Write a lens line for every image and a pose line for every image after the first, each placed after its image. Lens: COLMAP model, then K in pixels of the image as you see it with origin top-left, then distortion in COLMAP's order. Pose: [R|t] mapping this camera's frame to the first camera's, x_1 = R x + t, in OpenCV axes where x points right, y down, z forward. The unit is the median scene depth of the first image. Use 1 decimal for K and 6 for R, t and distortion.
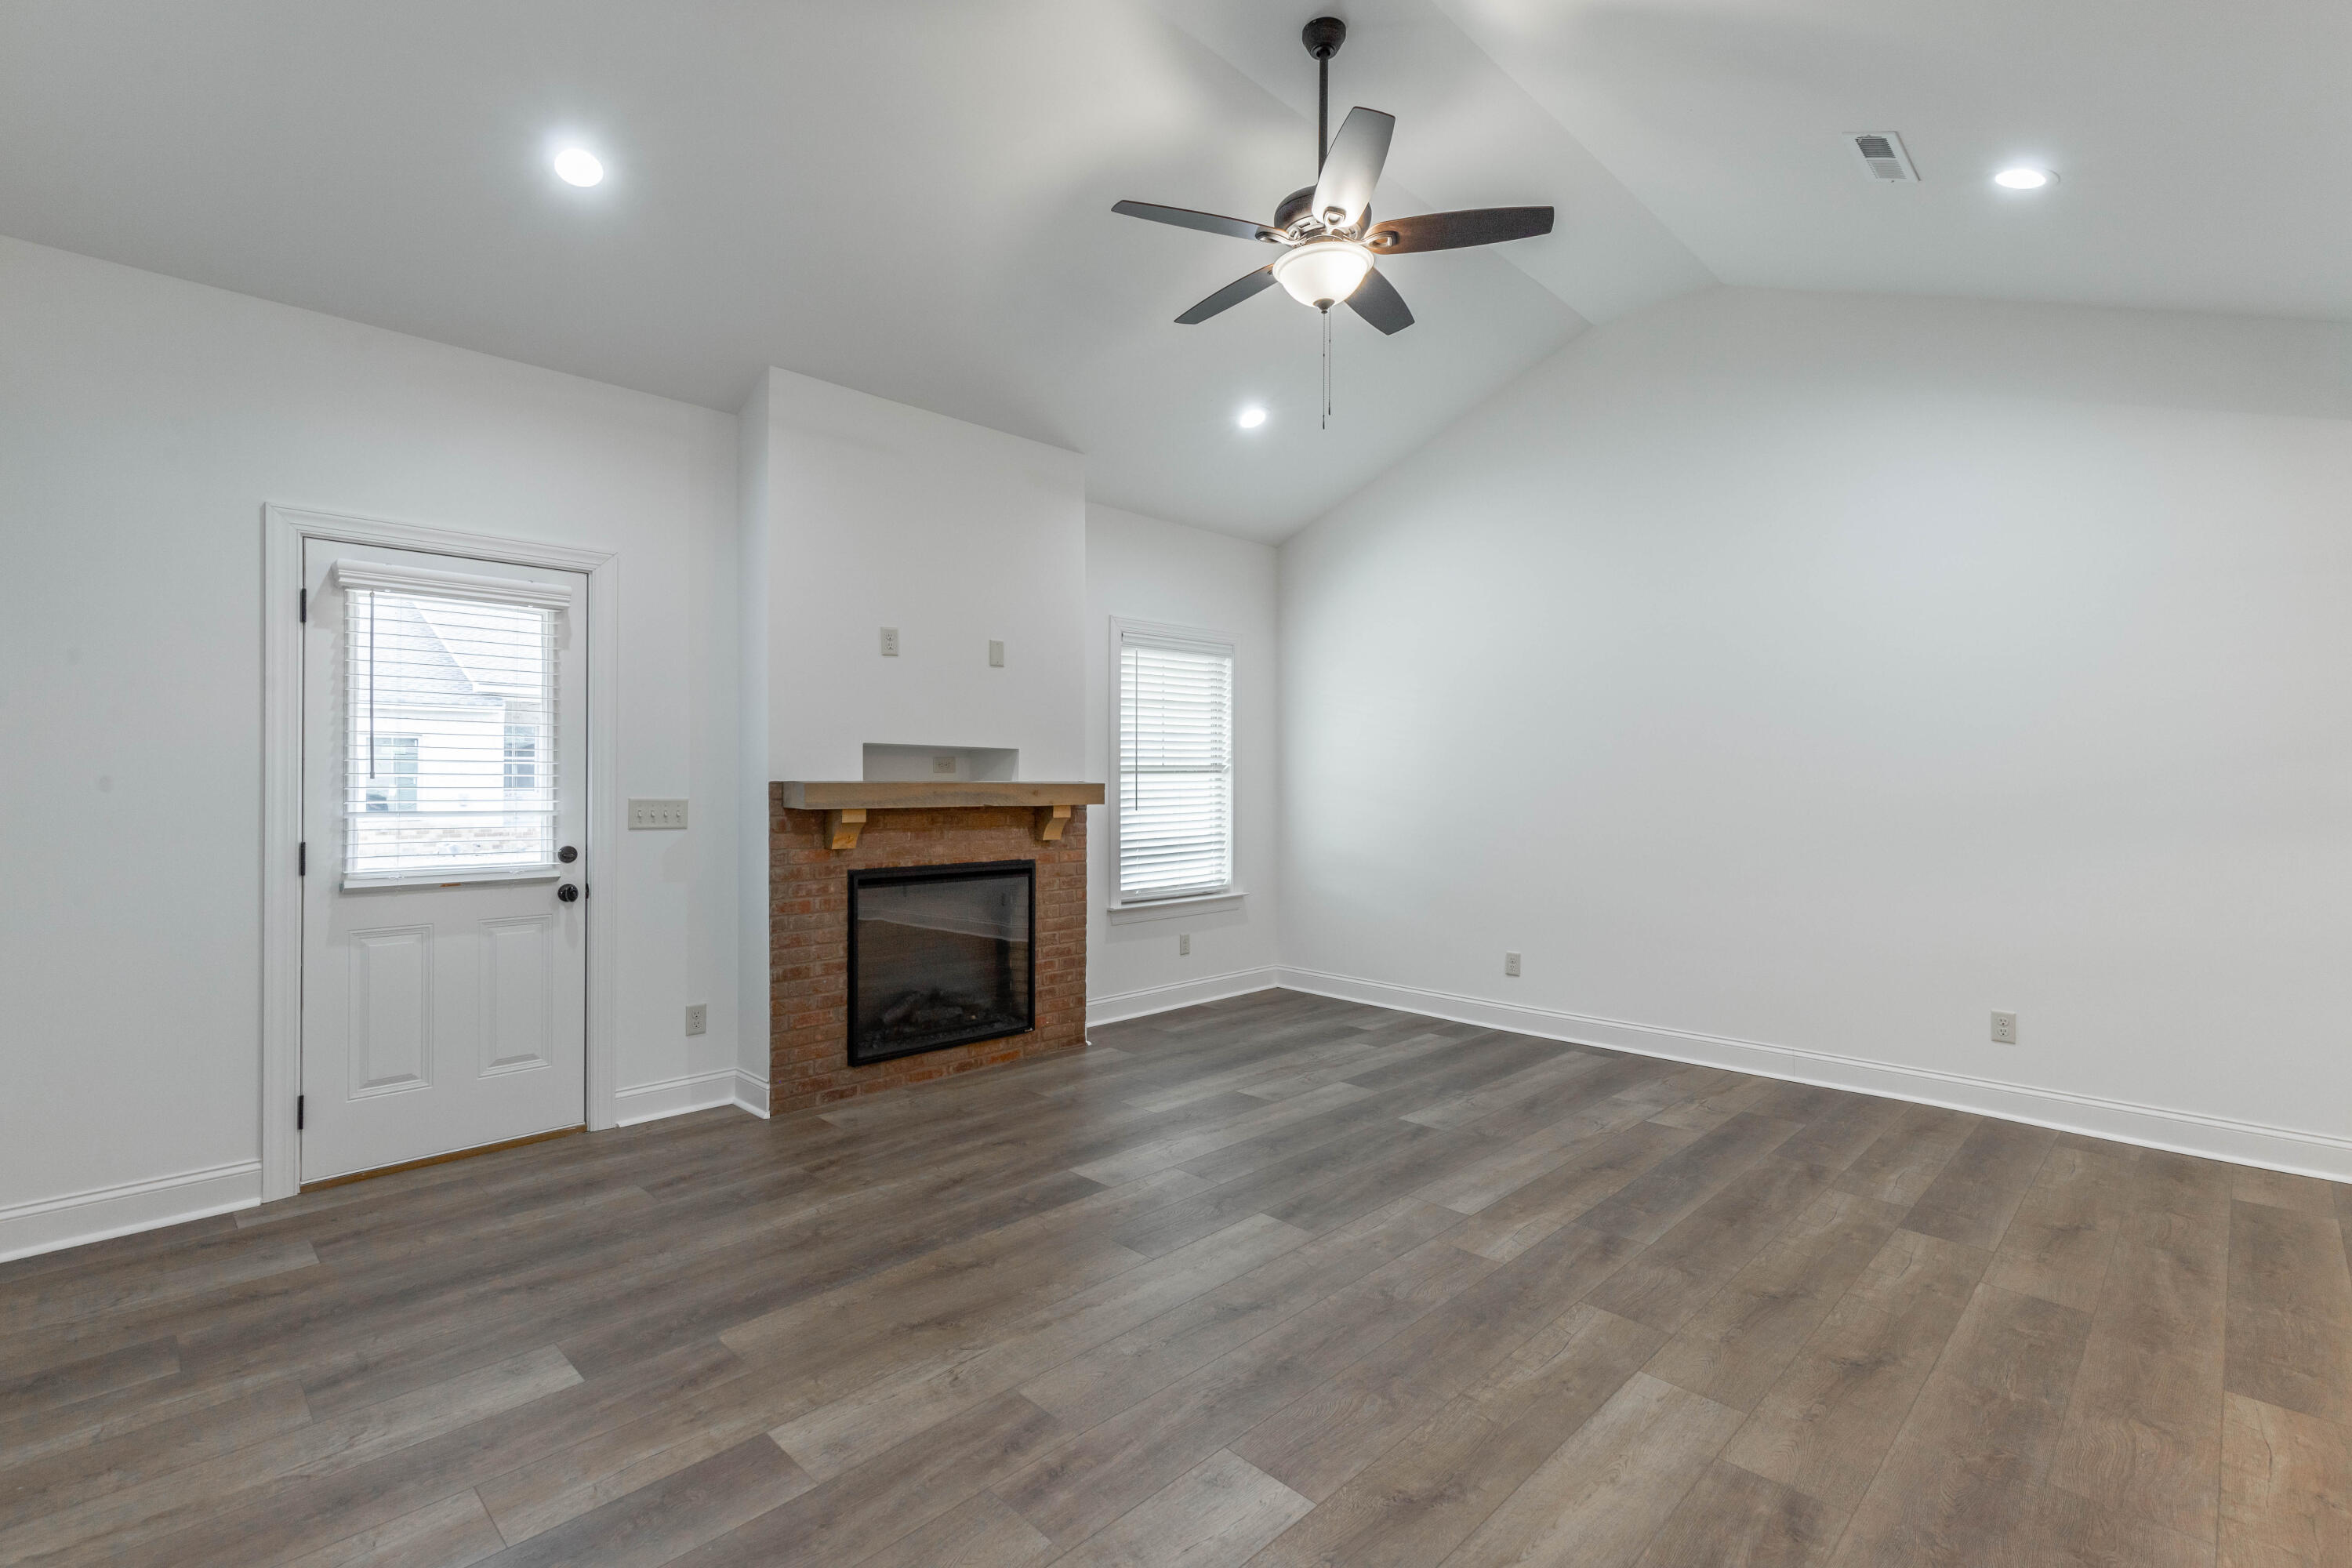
lens RADIAL K [[1070.8, 0, 1169.1], [0, 1070.8, 775.0], [0, 0, 1]] dist [0.009623, -0.002381]
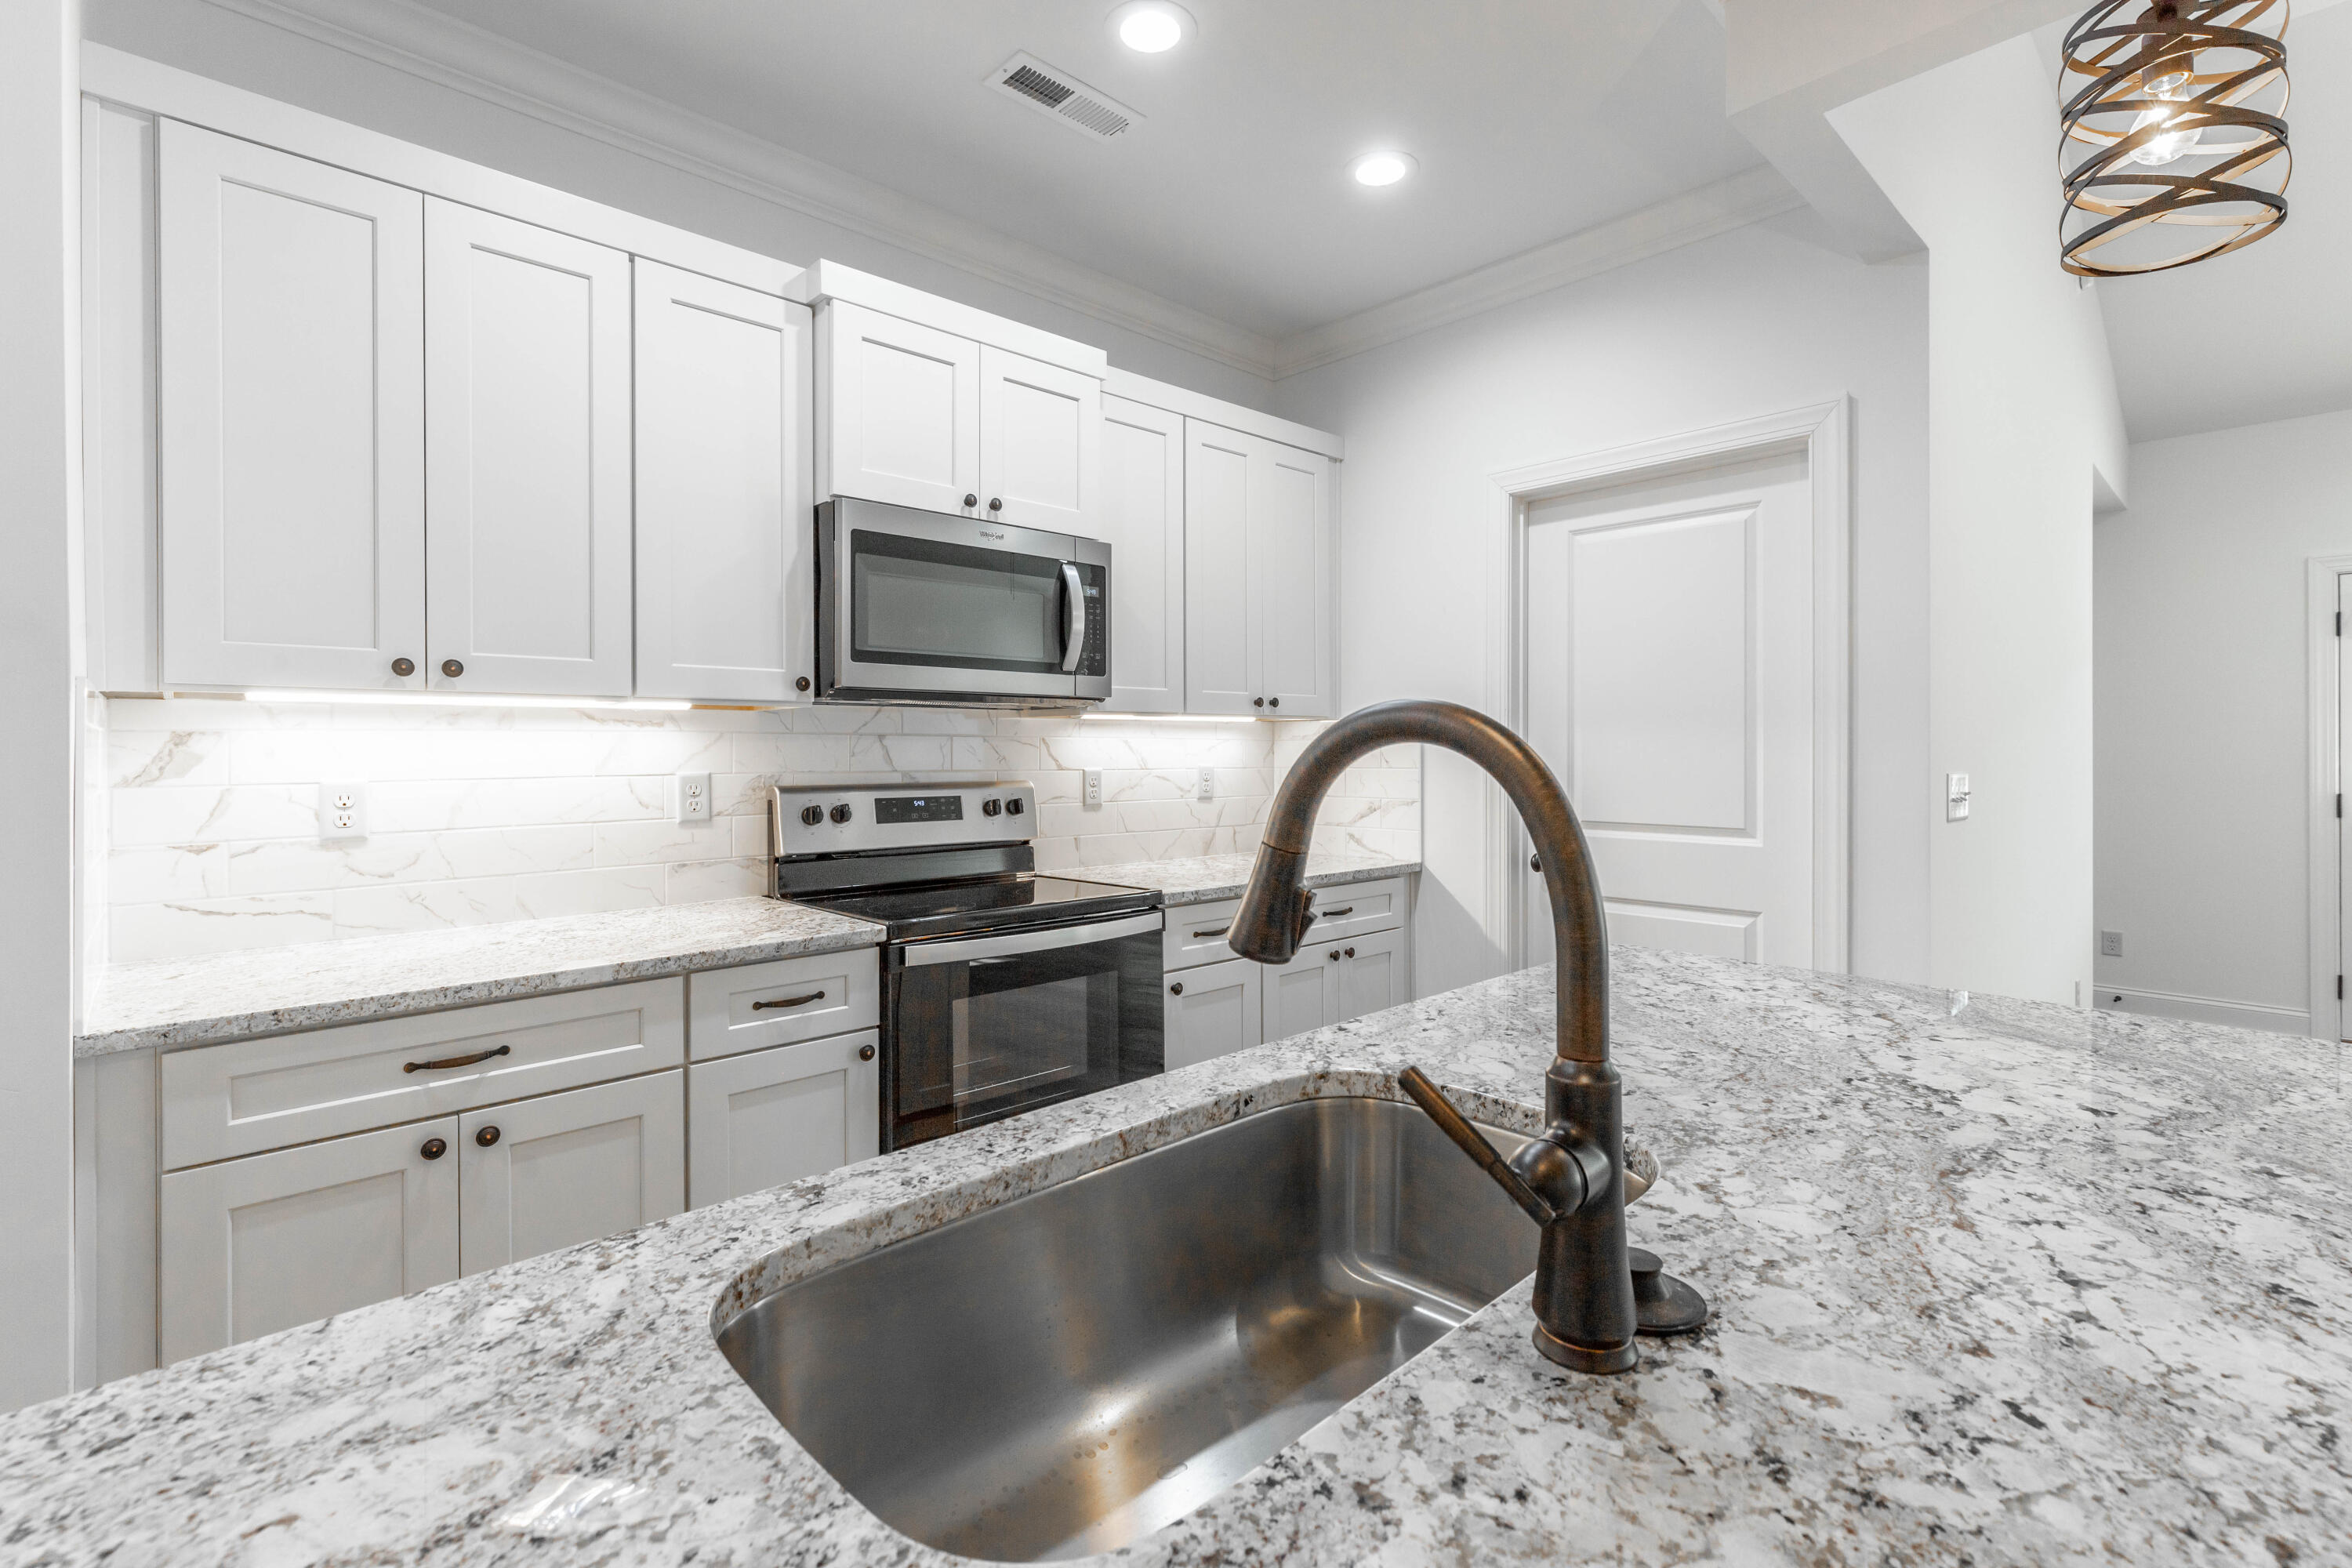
lens RADIAL K [[1070.8, 0, 1198.3], [0, 1070.8, 755.0], [0, 0, 1]] dist [0.009623, -0.002381]
pose [[-0.022374, 0.001245, -0.999749, 0.503419], [0.006115, 0.999981, 0.001108, 0.002008], [0.999731, -0.006088, -0.022381, -0.358878]]
